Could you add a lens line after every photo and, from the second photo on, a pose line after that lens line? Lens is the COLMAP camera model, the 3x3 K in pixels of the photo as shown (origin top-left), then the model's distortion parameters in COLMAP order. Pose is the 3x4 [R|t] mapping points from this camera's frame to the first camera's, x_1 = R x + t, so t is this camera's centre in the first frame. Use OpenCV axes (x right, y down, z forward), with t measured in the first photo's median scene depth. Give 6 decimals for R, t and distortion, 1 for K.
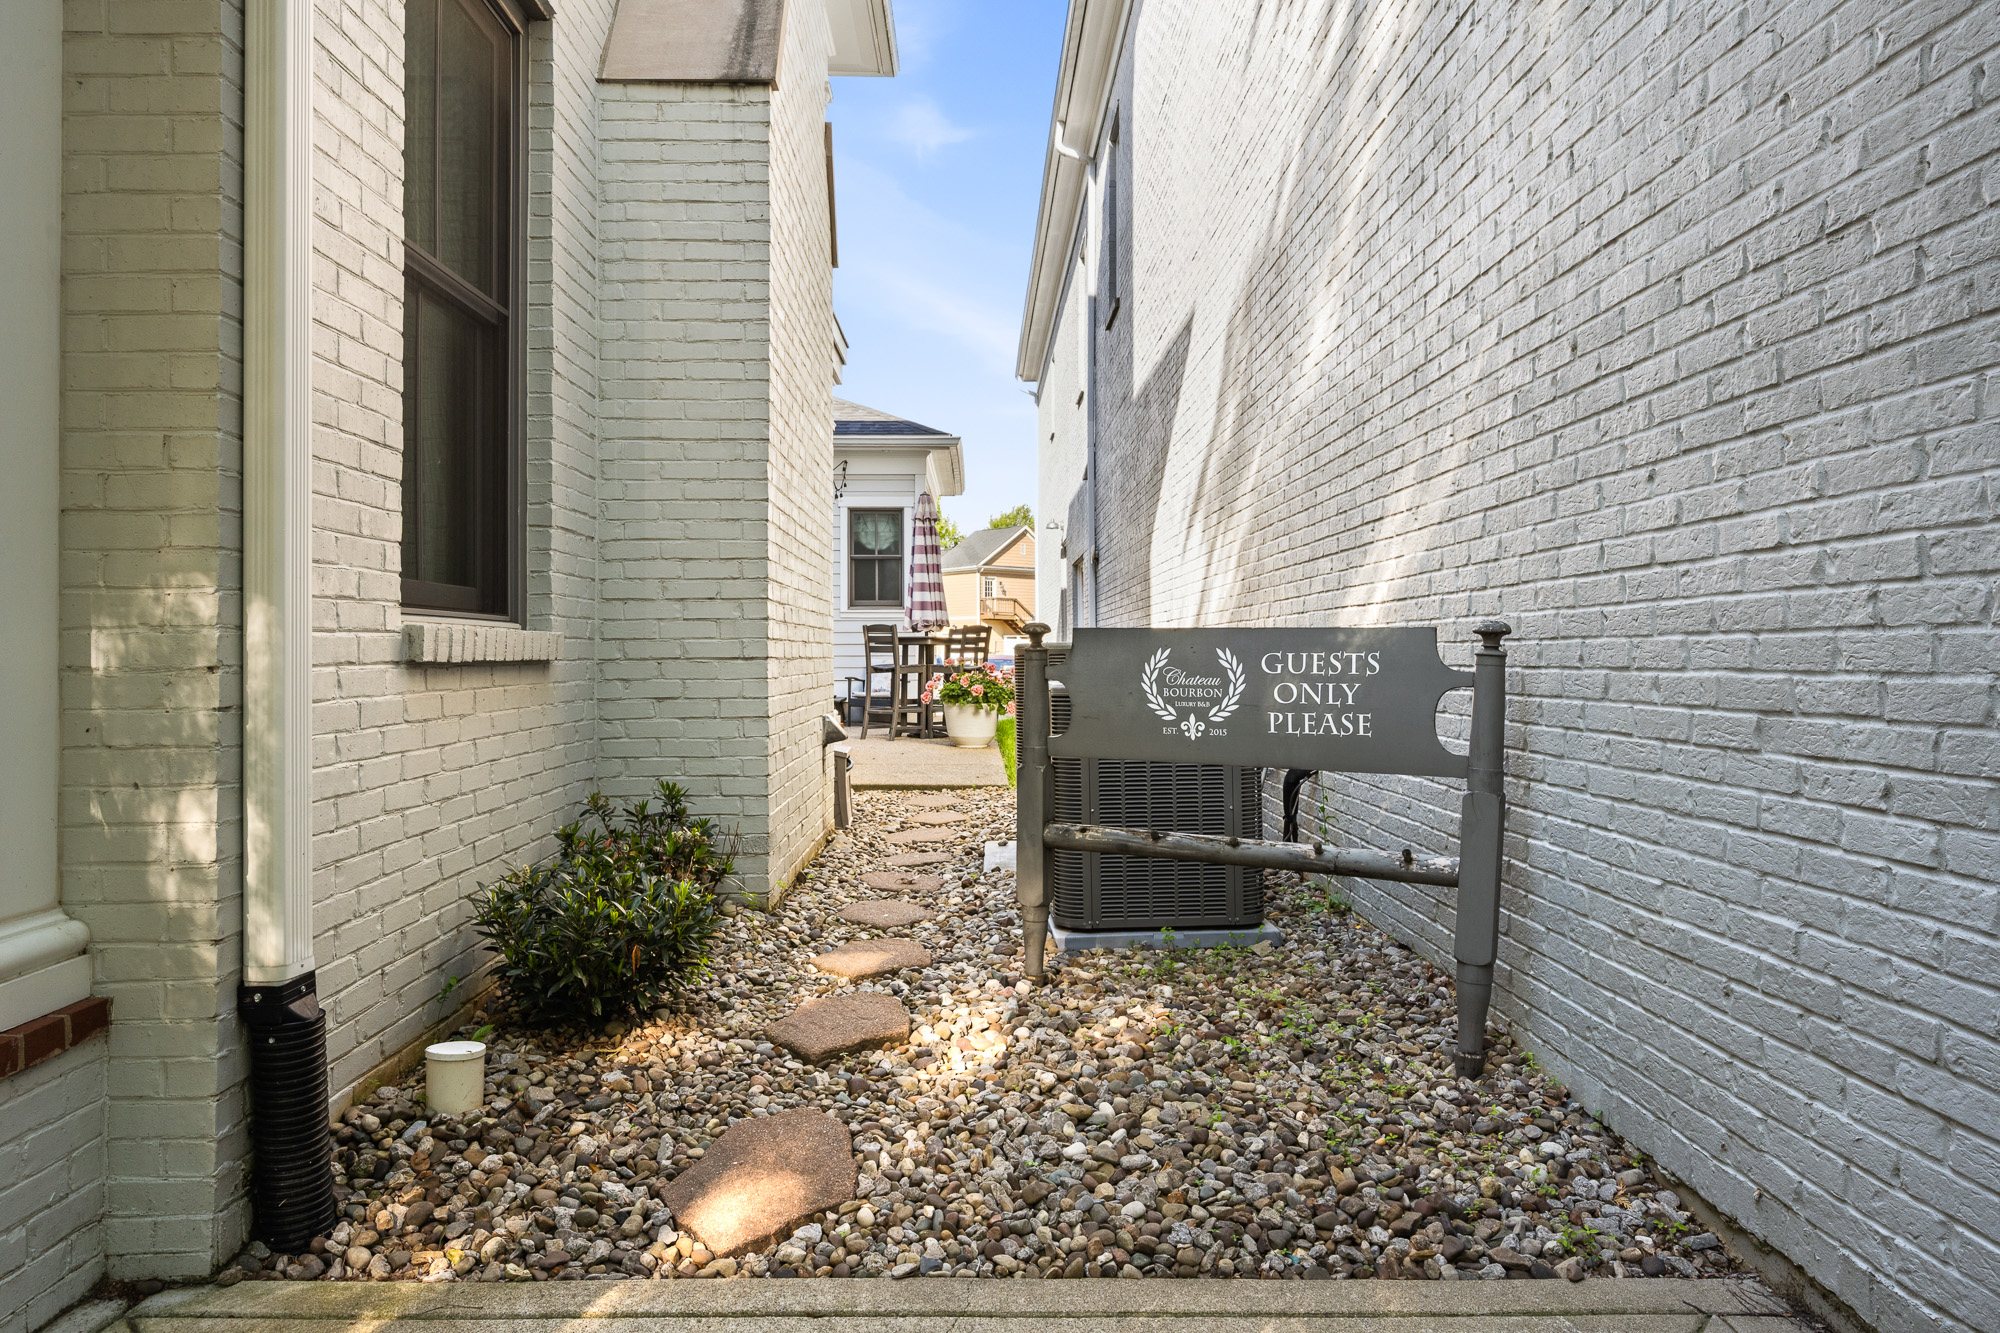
lens RADIAL K [[1270.3, 0, 1000.0], [0, 1270.3, 666.5], [0, 0, 1]] dist [-0.001223, -0.001307]
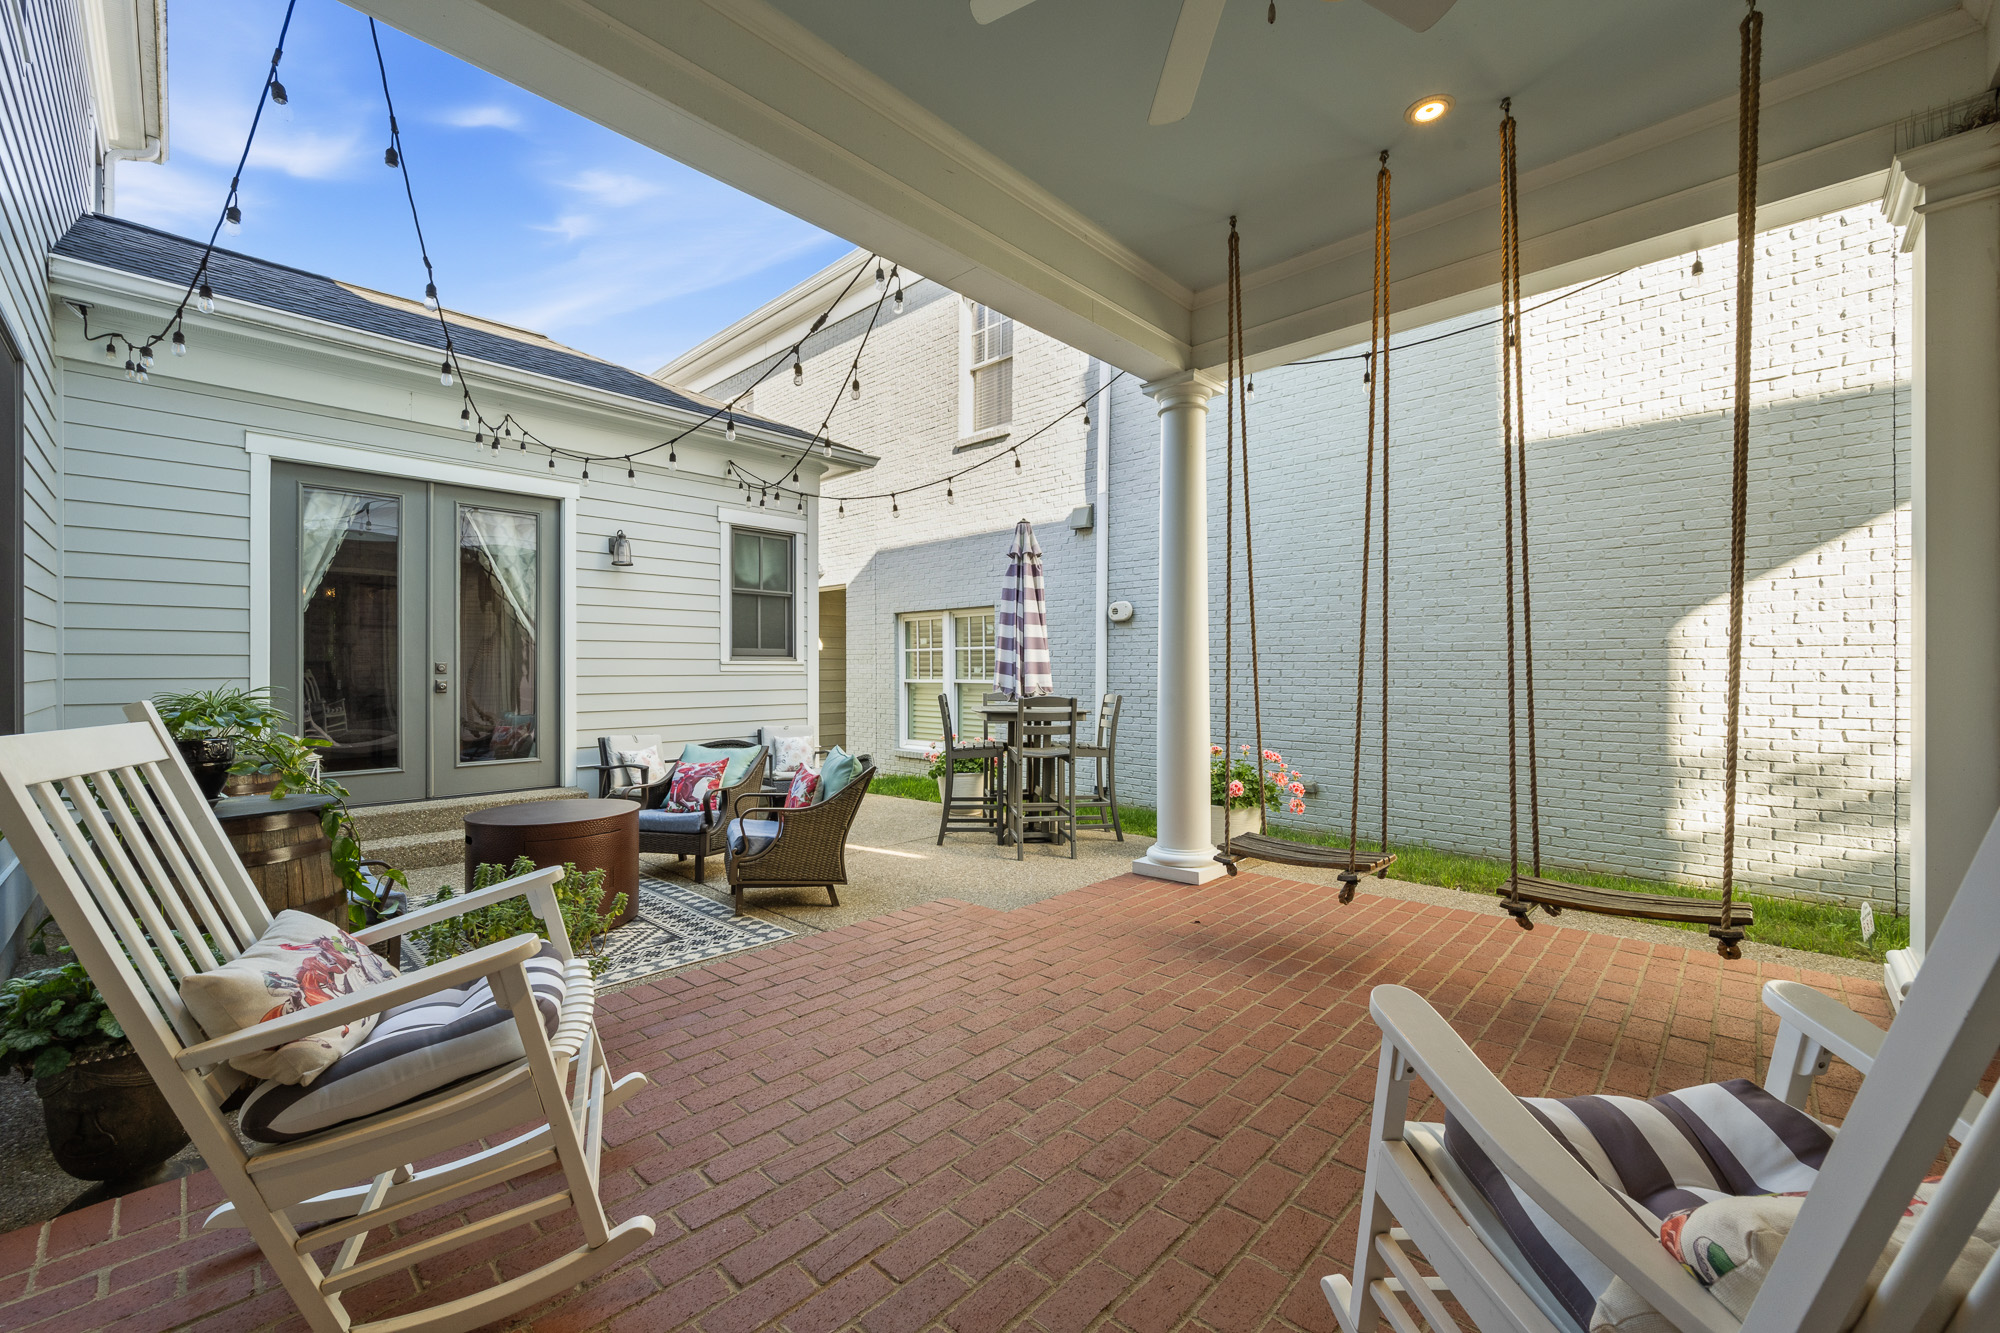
lens RADIAL K [[787.6, 0, 1004.9], [0, 787.6, 671.6], [0, 0, 1]] dist [-0.002033, -0.000247]
pose [[0.702172, 0.001275, 0.712006, -0.335885], [0.003254, 0.999982, -0.005000, -0.035362], [-0.712000, 0.005827, 0.702156, 0.560265]]
